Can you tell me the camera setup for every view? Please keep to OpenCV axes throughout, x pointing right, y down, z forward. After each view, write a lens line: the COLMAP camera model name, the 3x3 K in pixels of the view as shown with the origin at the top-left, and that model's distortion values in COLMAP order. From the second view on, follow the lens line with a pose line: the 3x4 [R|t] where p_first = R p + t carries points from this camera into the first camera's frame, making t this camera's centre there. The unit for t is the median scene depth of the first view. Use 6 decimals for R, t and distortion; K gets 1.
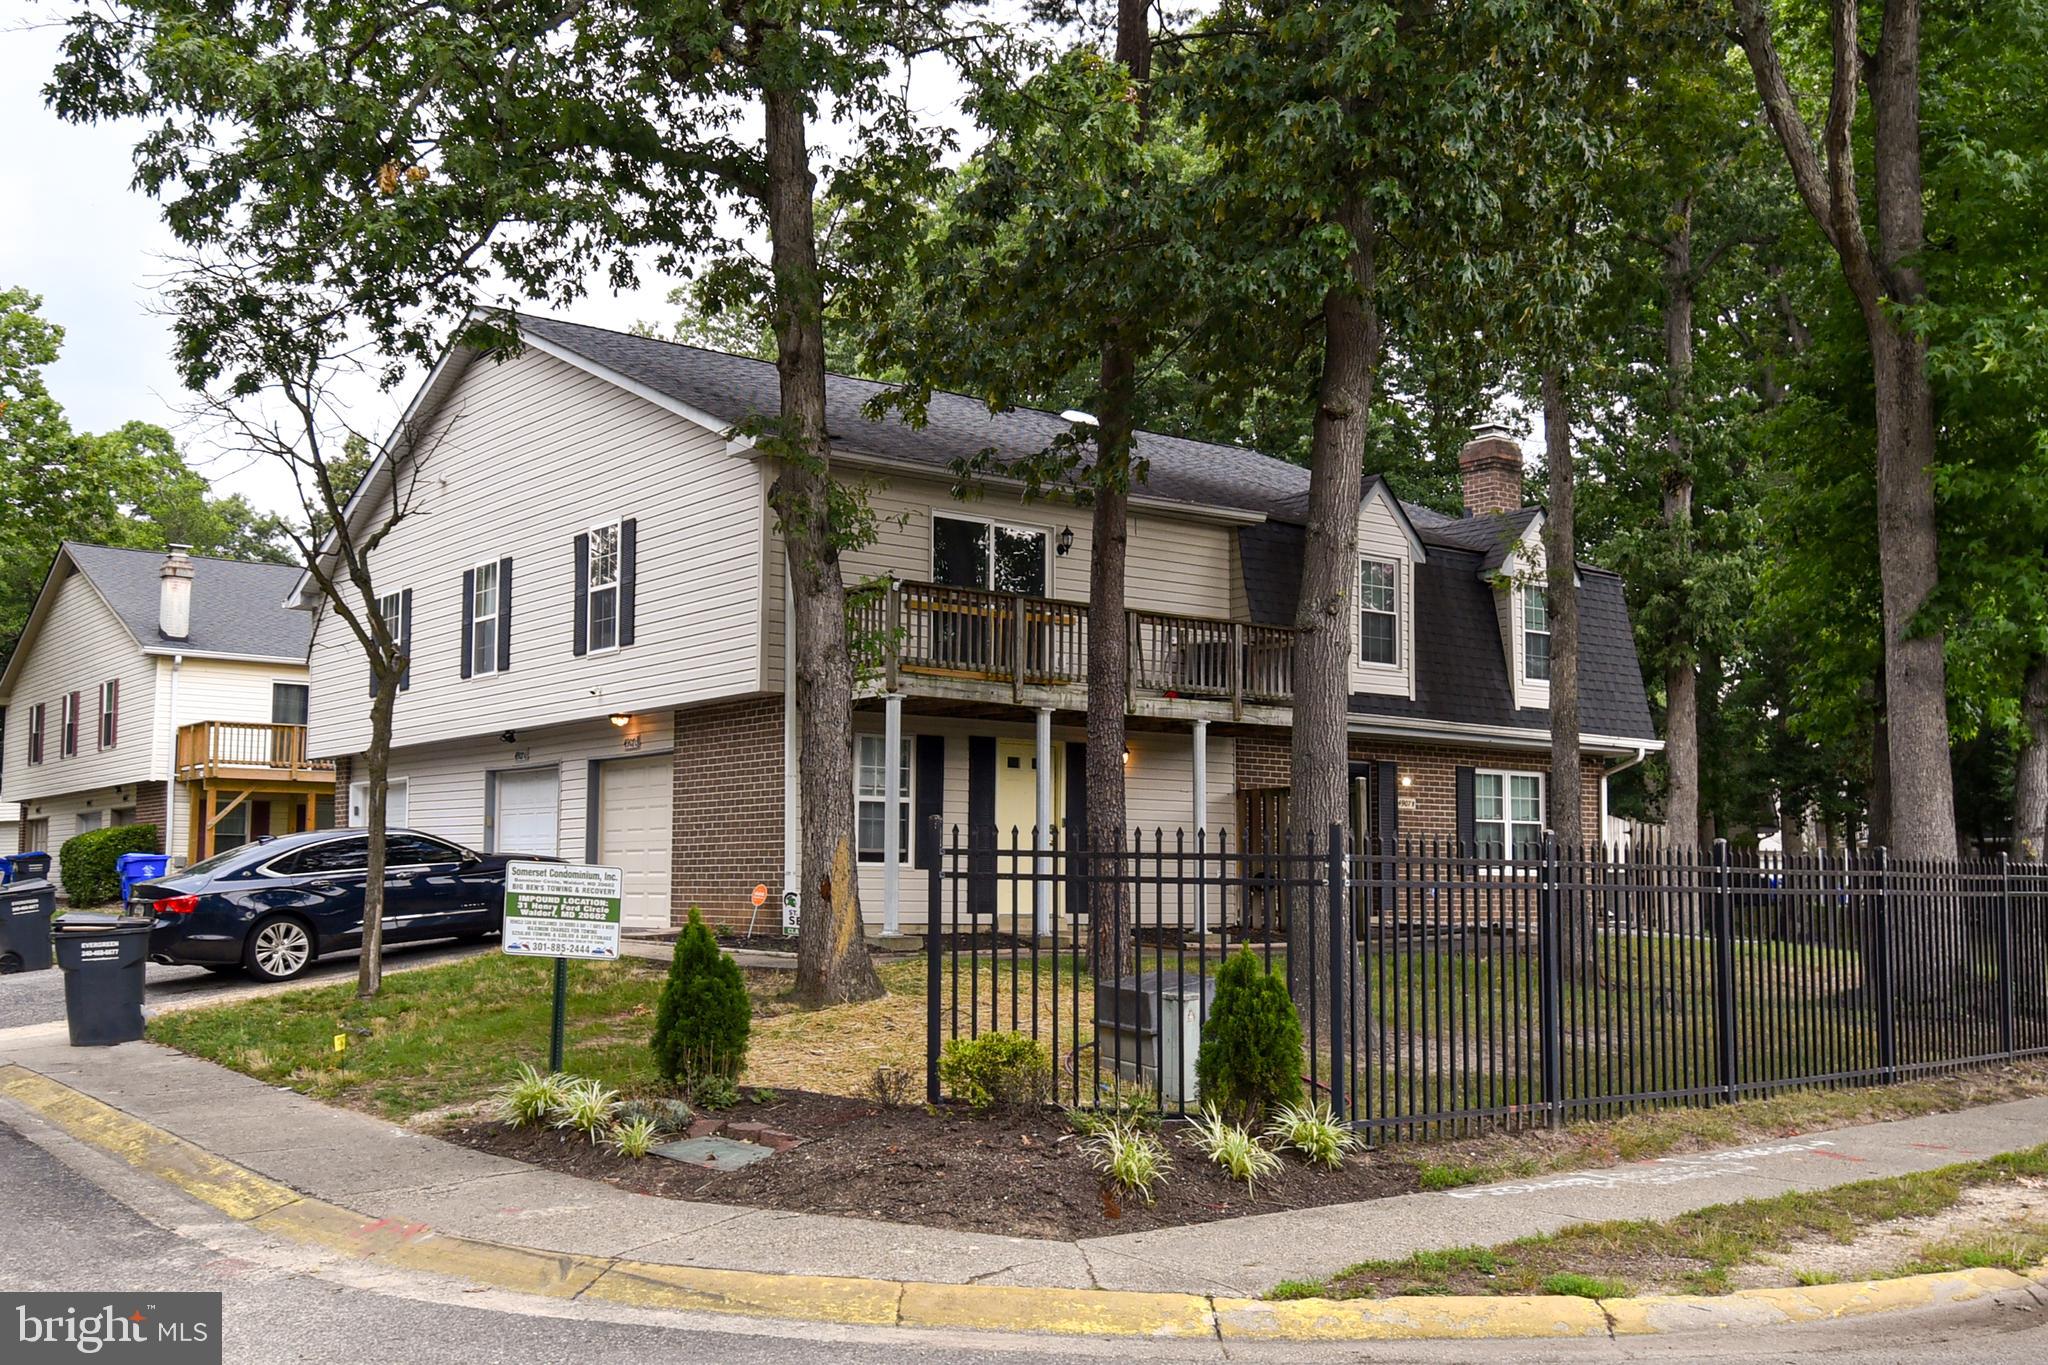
lens RADIAL K [[2037.6, 0, 1024.0], [0, 2037.6, 682.5], [0, 0, 1]] dist [-0.005521, -0.002397]
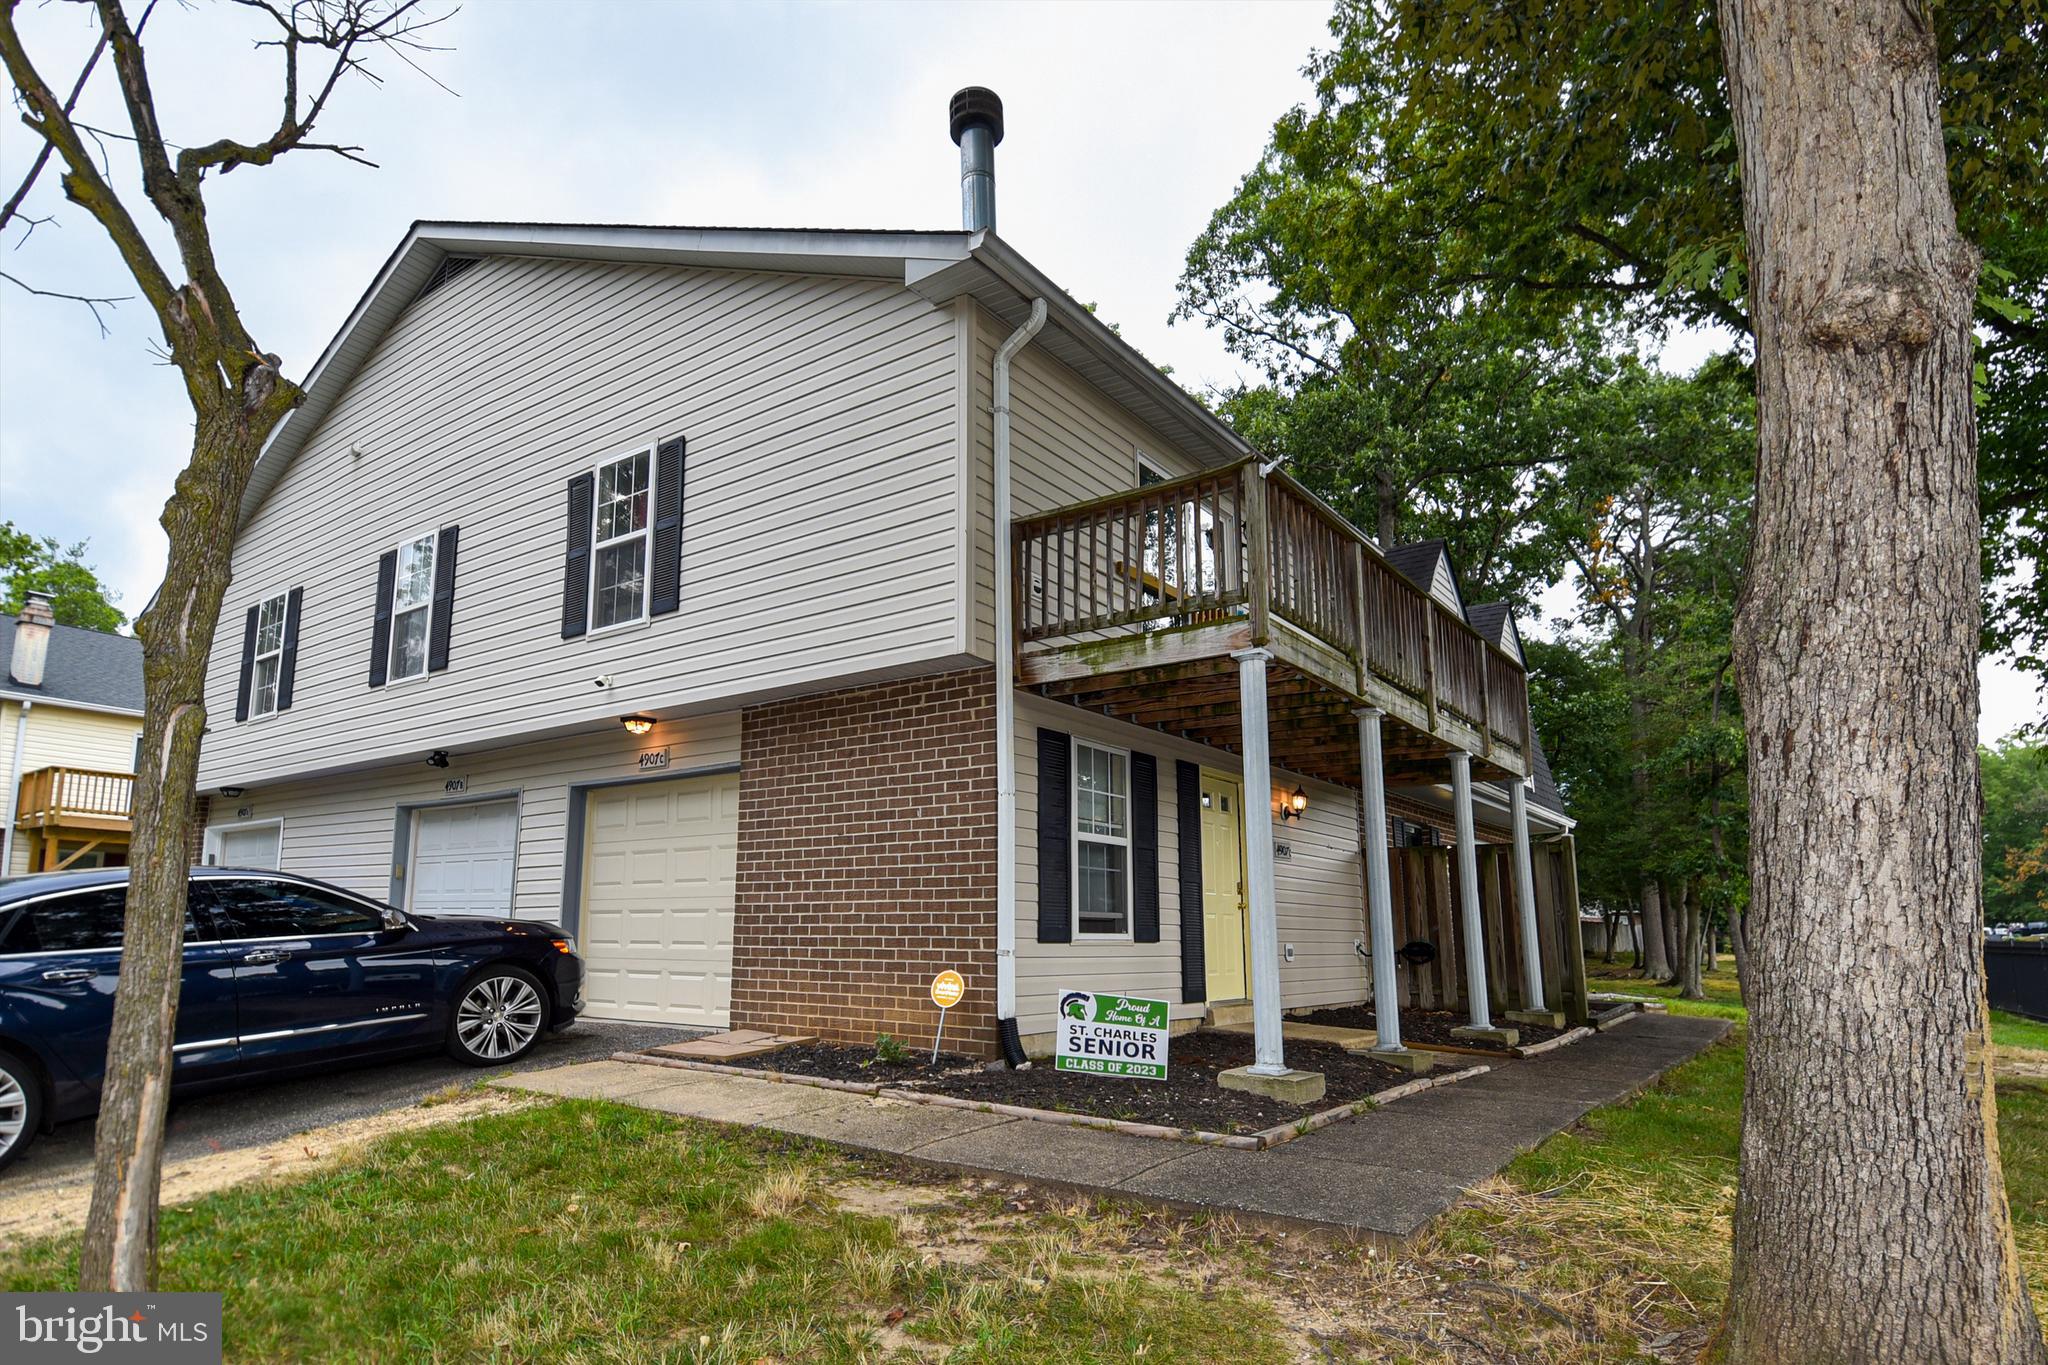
lens RADIAL K [[1032.0, 0, 1024.3], [0, 1032.0, 780.7], [0, 0, 1]] dist [0.030815, -0.042461]
pose [[0.947763, 0.045718, 0.315681, -0.182019], [-0.033686, 0.998487, -0.043467, 0.048001], [-0.317190, 0.030562, 0.947869, 0.610309]]
